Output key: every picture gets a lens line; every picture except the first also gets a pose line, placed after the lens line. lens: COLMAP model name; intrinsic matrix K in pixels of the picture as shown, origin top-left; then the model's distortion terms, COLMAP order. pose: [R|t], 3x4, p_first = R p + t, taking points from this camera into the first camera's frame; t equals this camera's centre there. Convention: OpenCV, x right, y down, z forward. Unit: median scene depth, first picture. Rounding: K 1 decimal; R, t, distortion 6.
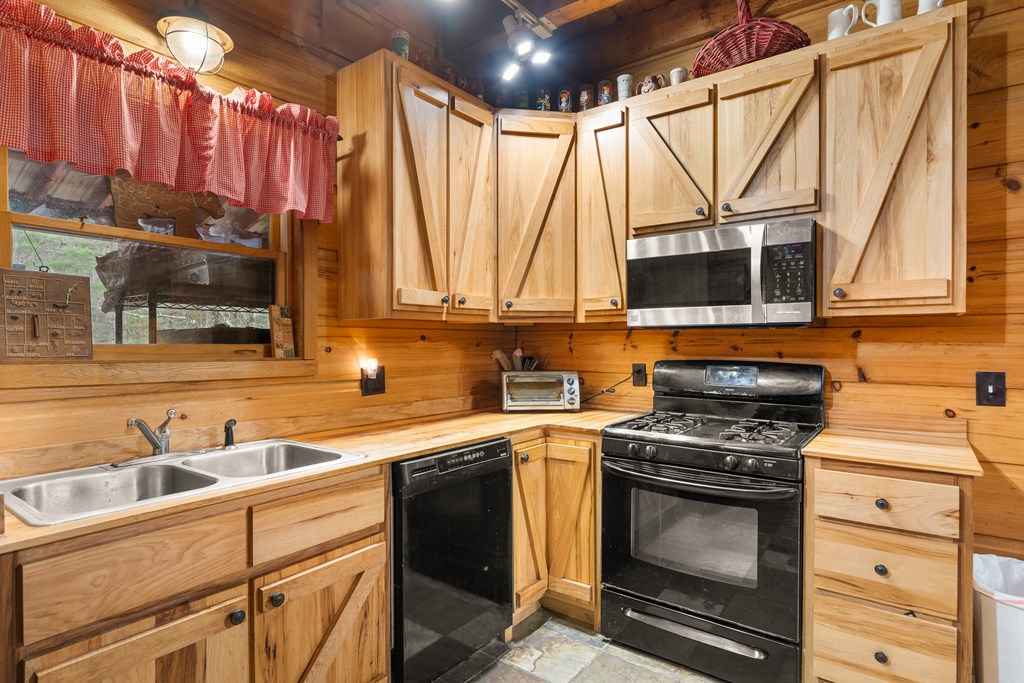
lens RADIAL K [[549.3, 0, 514.5], [0, 549.3, 342.9], [0, 0, 1]] dist [0.001610, 0.000068]
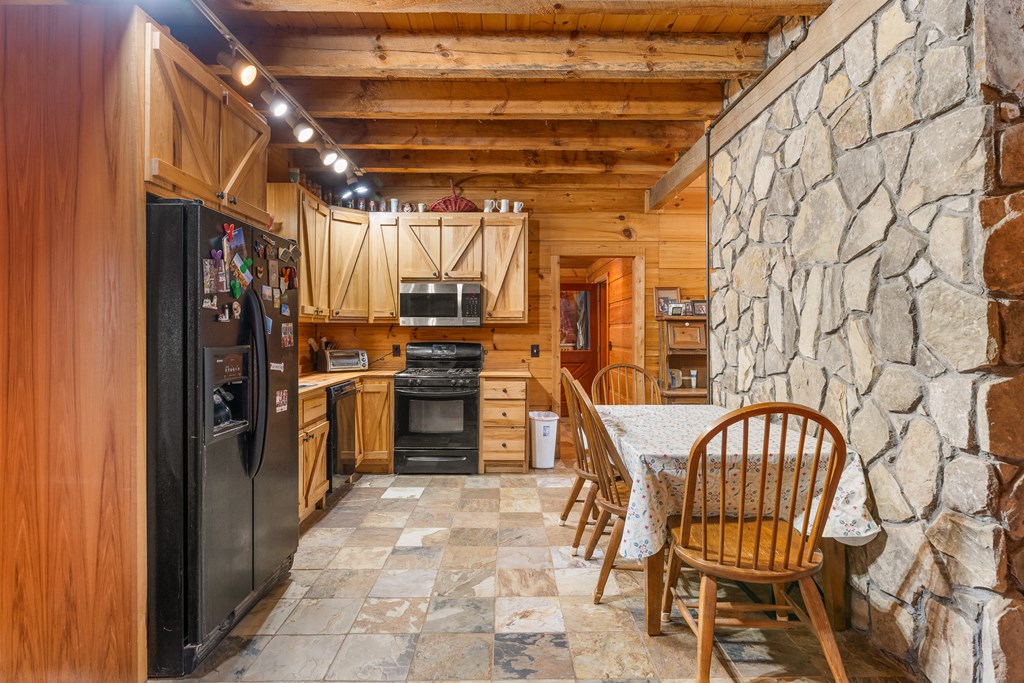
lens RADIAL K [[515.0, 0, 512.0], [0, 515.0, 341.5], [0, 0, 1]] dist [-0.001800, -0.000201]
pose [[0.797183, -0.005937, 0.603708, -0.680741], [0.000301, 0.999955, 0.009437, 0.011726], [-0.603737, -0.007342, 0.797149, -0.858507]]
